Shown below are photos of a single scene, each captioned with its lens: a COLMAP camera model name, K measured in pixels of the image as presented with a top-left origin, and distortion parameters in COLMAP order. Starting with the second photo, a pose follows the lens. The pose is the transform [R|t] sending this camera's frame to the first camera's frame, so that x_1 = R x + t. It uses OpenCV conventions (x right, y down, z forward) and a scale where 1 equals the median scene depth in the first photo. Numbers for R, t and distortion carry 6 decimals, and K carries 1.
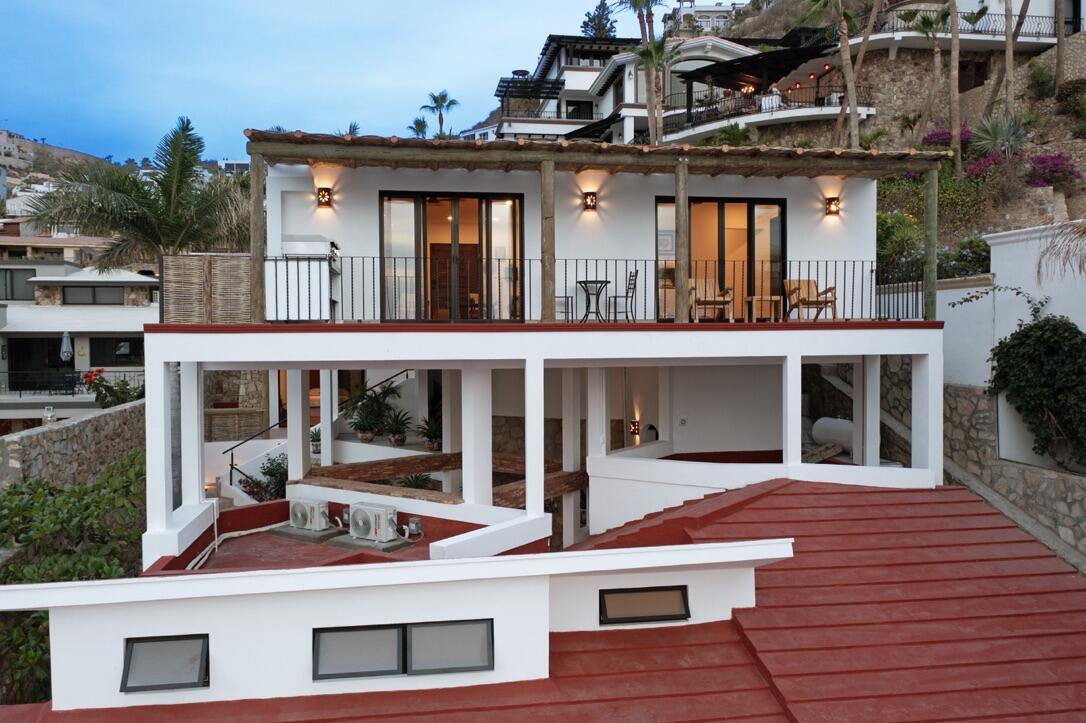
lens RADIAL K [[879.8, 0, 541.3], [0, 879.8, 356.8], [0, 0, 1]] dist [-0.005547, 0.010620]
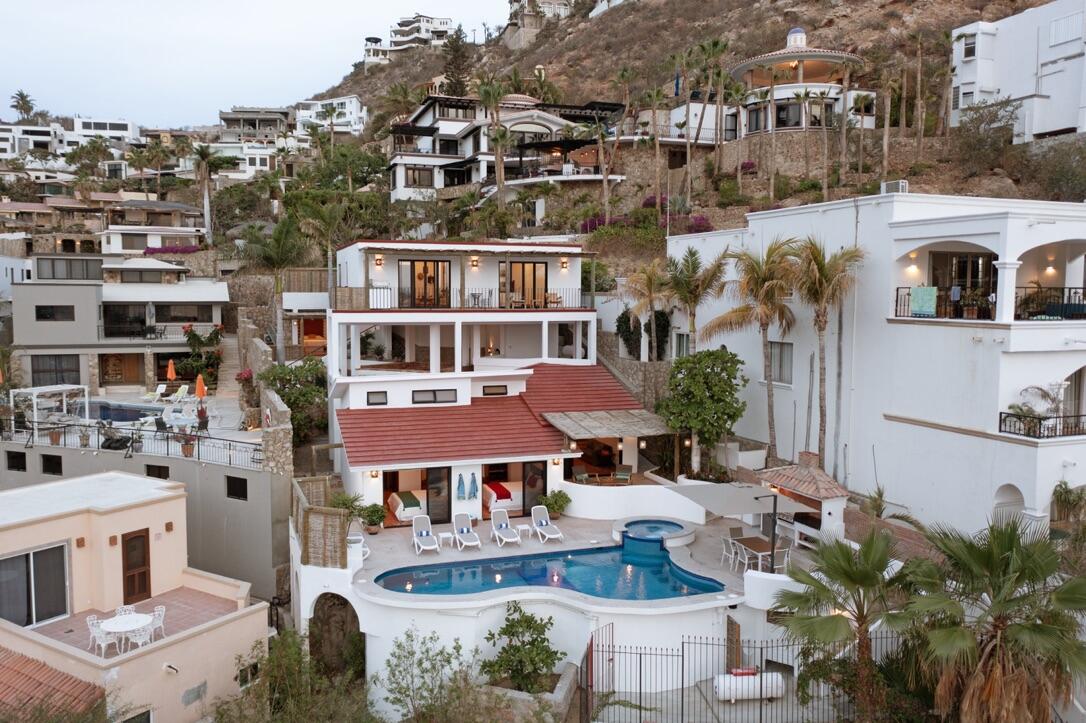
lens RADIAL K [[879.8, 0, 542.1], [0, 879.8, 364.4], [0, 0, 1]] dist [-0.005547, 0.010620]
pose [[0.984710, -0.004035, 0.174153, -0.161343], [-0.006072, 0.998329, 0.057463, -0.017163], [-0.174094, -0.057641, 0.983041, -1.293555]]
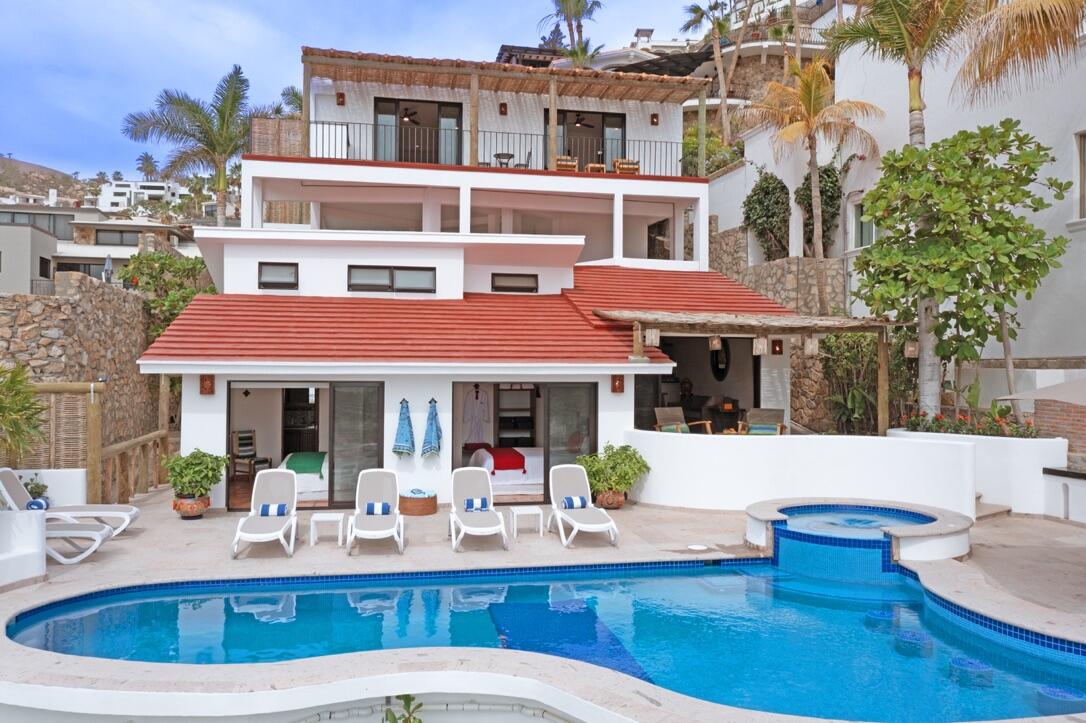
lens RADIAL K [[879.8, 0, 541.2], [0, 879.8, 357.3], [0, 0, 1]] dist [-0.005547, 0.010620]
pose [[0.999019, 0.014446, 0.041853, 0.047804], [-0.012972, 0.999293, -0.035280, 0.256724], [-0.042333, 0.034702, 0.998501, -0.465755]]
